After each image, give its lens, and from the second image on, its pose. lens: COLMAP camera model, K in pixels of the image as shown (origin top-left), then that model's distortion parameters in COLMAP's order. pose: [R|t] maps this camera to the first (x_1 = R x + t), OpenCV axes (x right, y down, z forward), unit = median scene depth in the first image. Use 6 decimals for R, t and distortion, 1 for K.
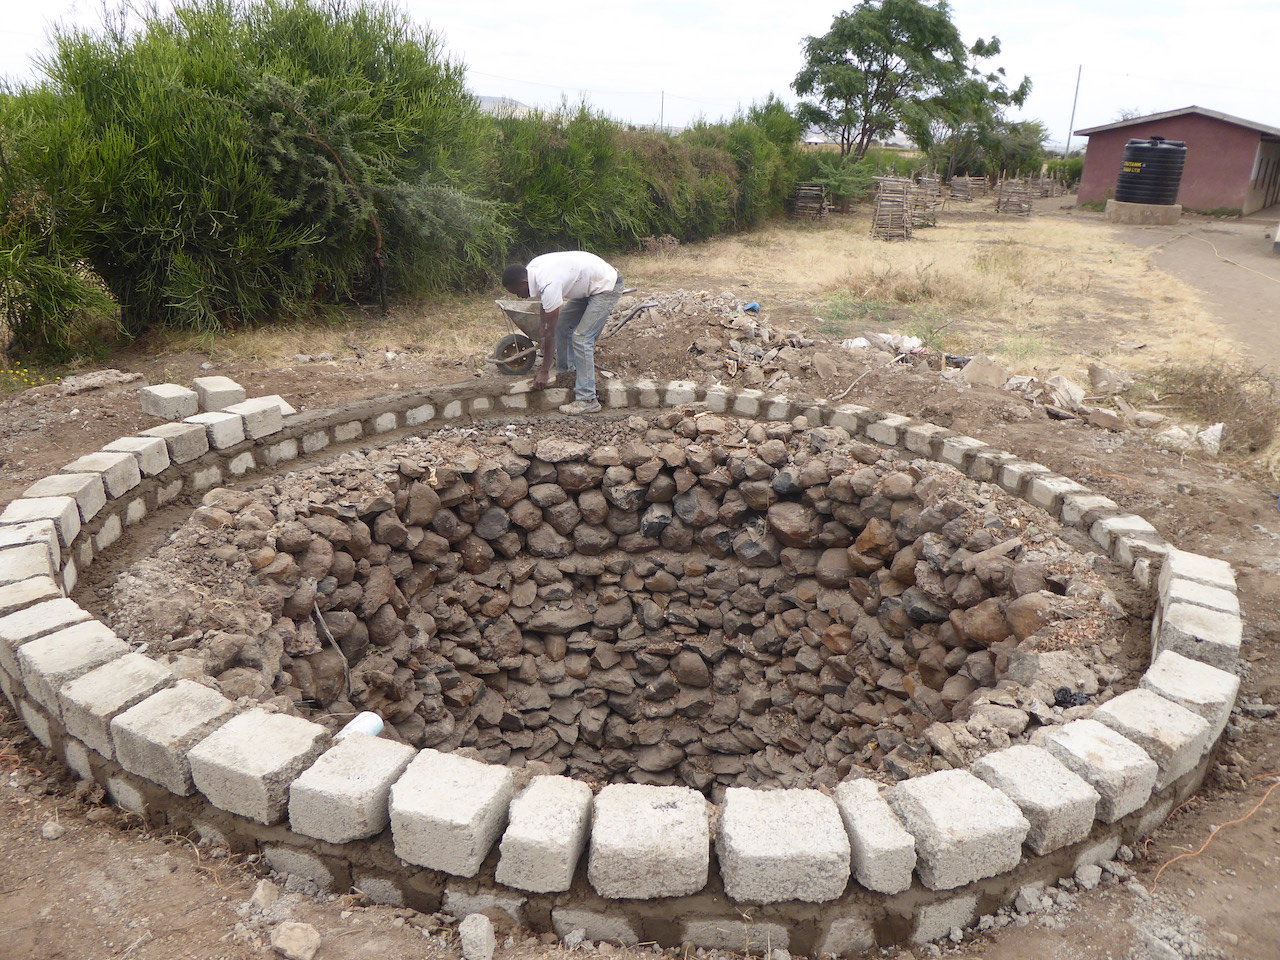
lens RADIAL K [[937.2, 0, 641.2], [0, 937.2, 482.3], [0, 0, 1]] dist [0.005161, 0.001738]
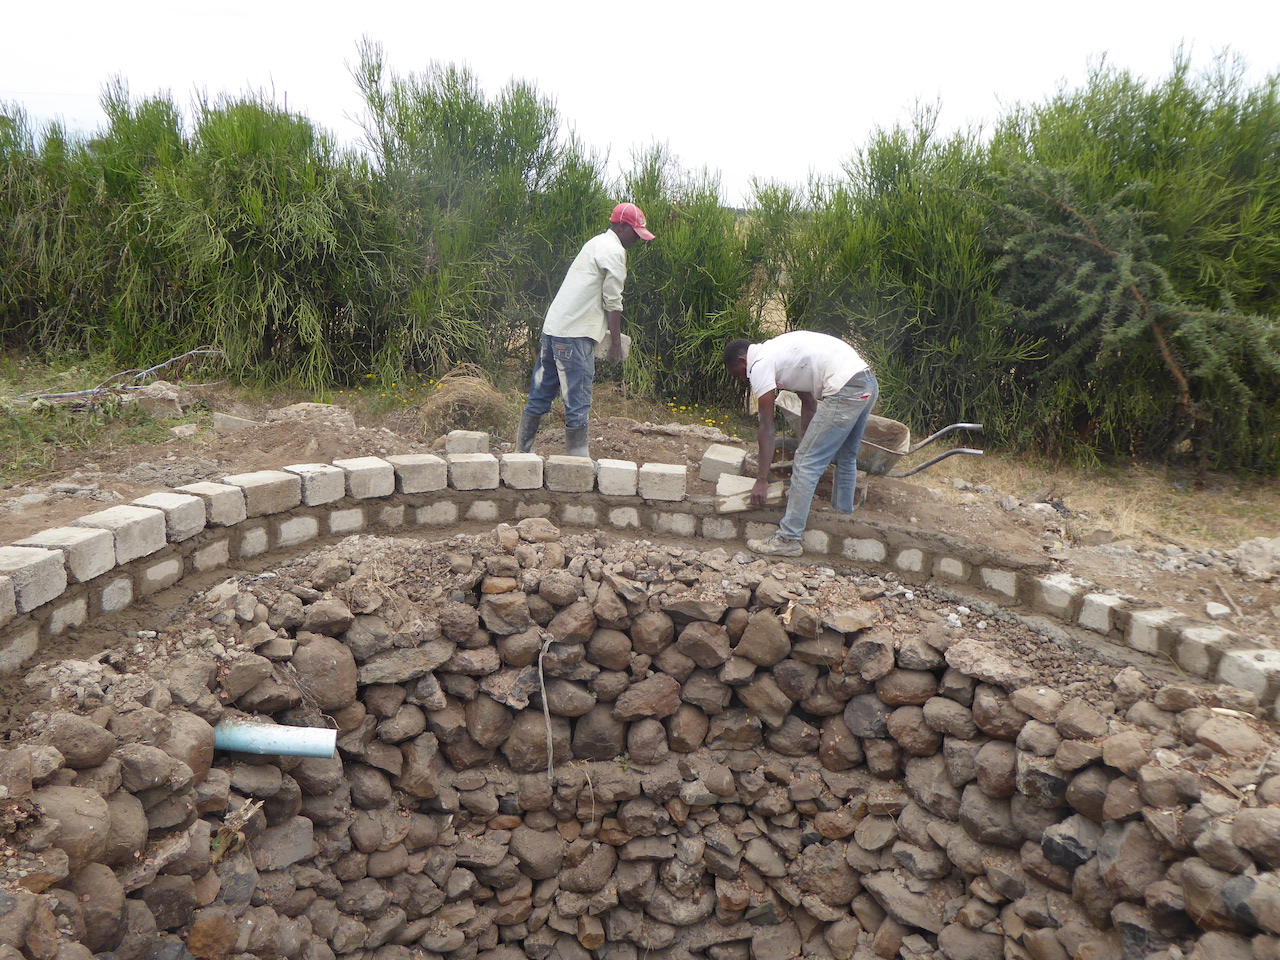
lens RADIAL K [[1004.7, 0, 641.2], [0, 1004.7, 477.8], [0, 0, 1]] dist [0.001726, -0.008498]
pose [[0.402925, 0.222946, -0.887664, 0.415778], [-0.380200, 0.923005, 0.059243, -0.104956], [0.832526, 0.313620, 0.456666, 0.436967]]
